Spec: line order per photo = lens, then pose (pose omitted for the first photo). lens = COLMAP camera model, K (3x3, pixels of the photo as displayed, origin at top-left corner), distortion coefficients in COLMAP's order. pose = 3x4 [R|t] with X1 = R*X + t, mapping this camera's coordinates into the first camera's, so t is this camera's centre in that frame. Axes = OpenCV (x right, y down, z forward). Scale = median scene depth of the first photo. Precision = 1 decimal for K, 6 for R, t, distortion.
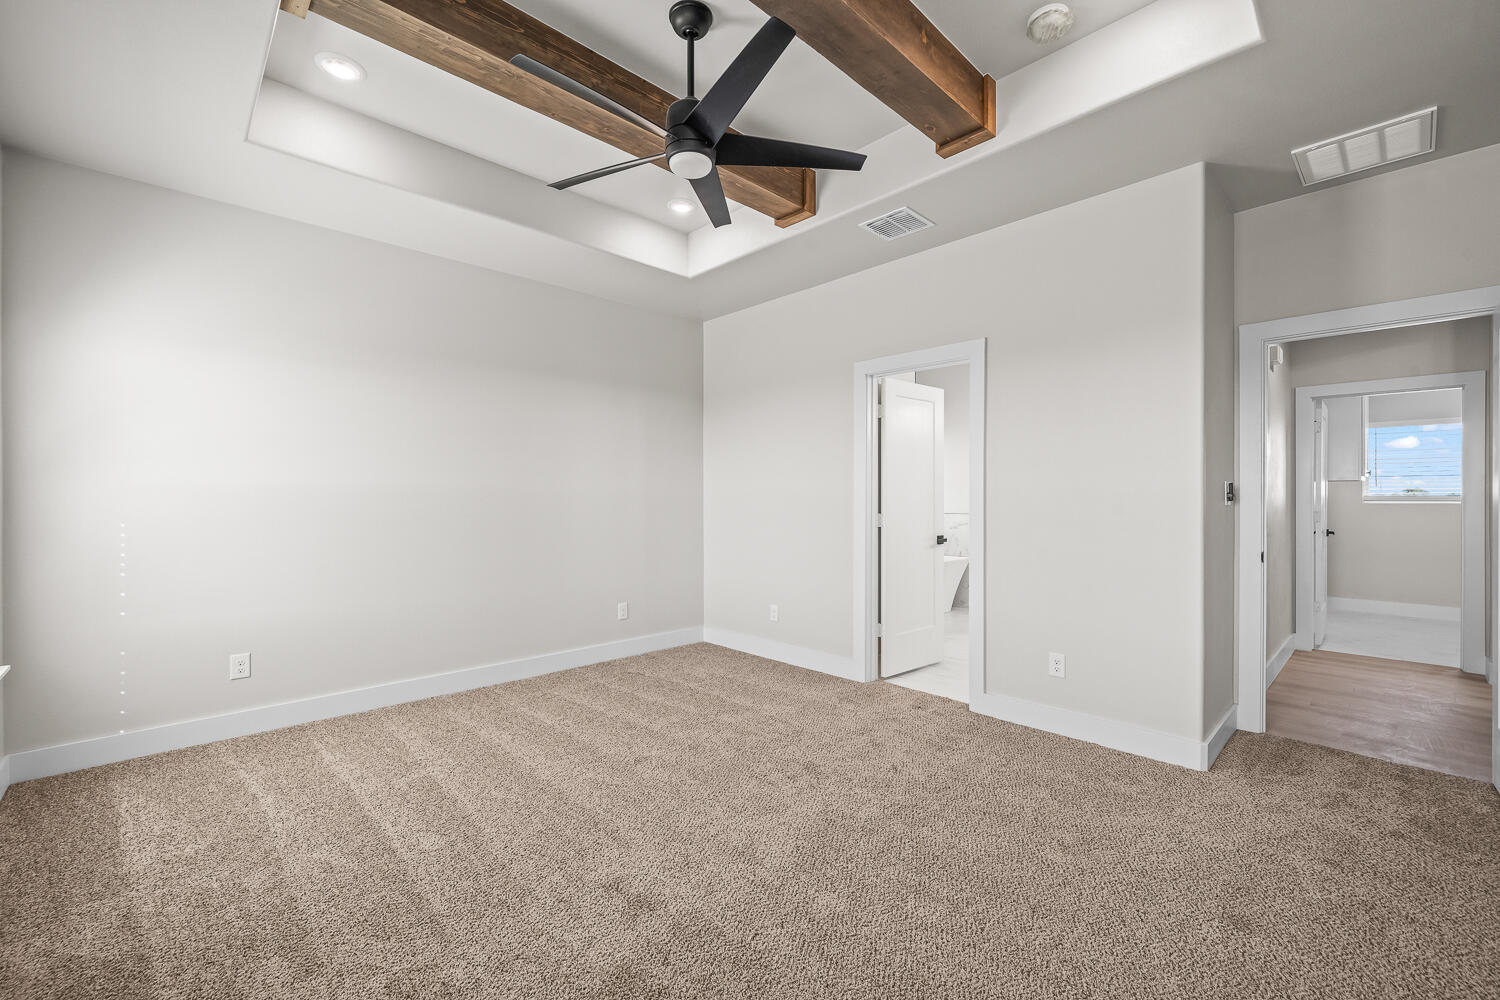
lens RADIAL K [[607.3, 0, 750.0], [0, 607.3, 500.0], [0, 0, 1]] dist [0.001158, 0.000401]
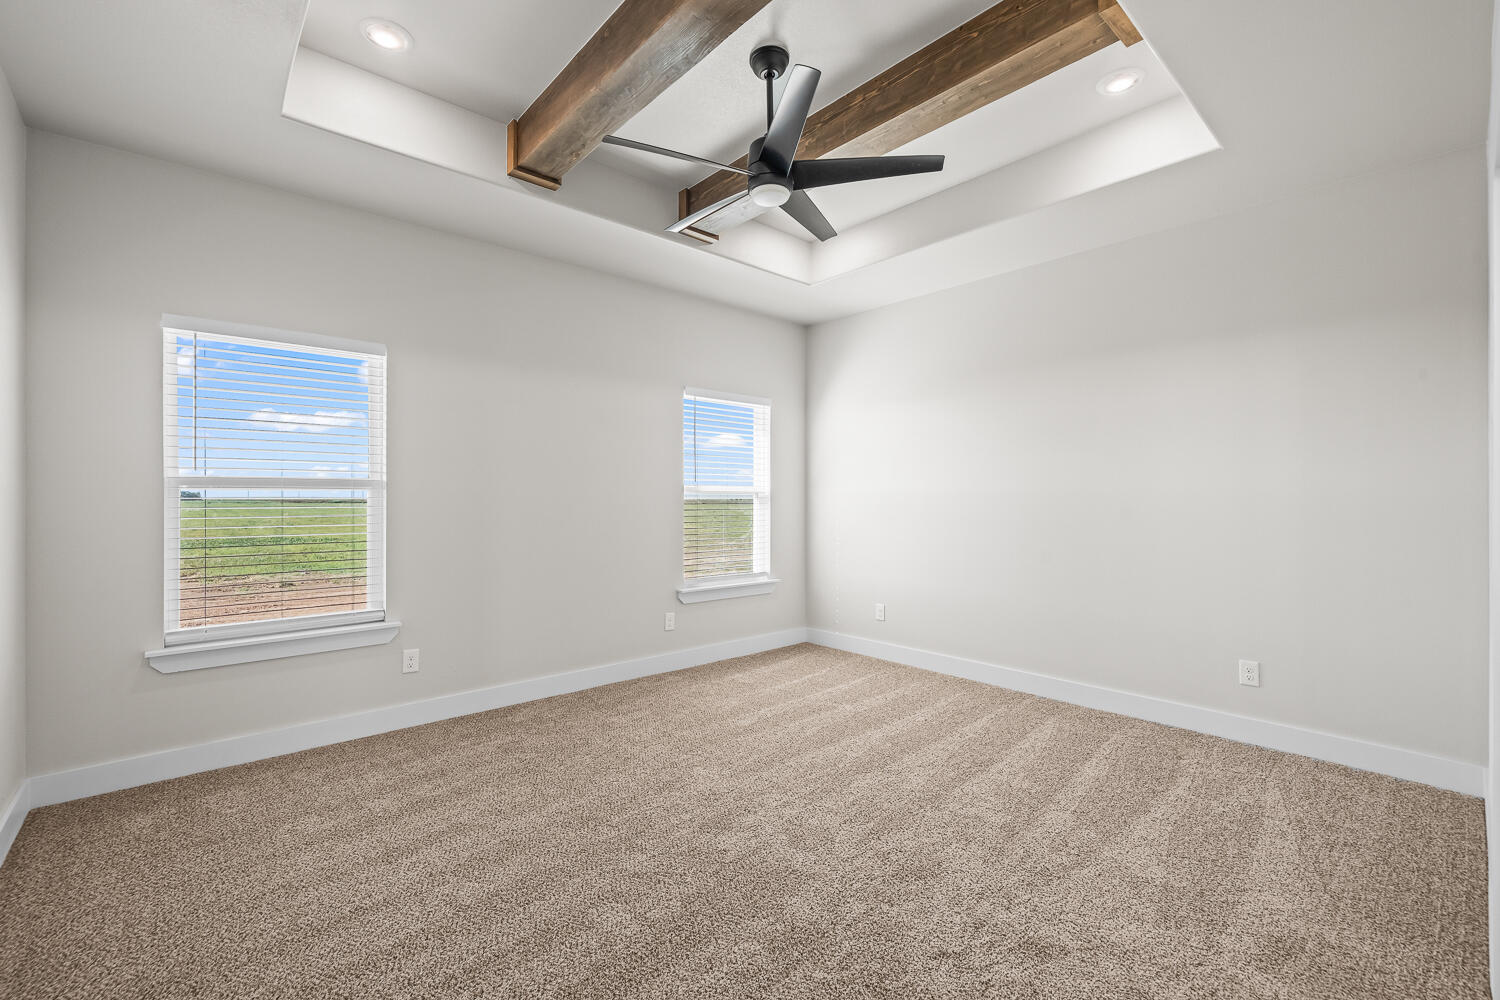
lens RADIAL K [[642.2, 0, 744.4], [0, 642.2, 490.0], [0, 0, 1]] dist [-0.002191, -0.000120]
pose [[-0.028705, -0.015866, -0.999462, 0.756344], [-0.007699, 0.999848, -0.015651, 0.001141], [0.999558, 0.007246, -0.028822, 0.711701]]
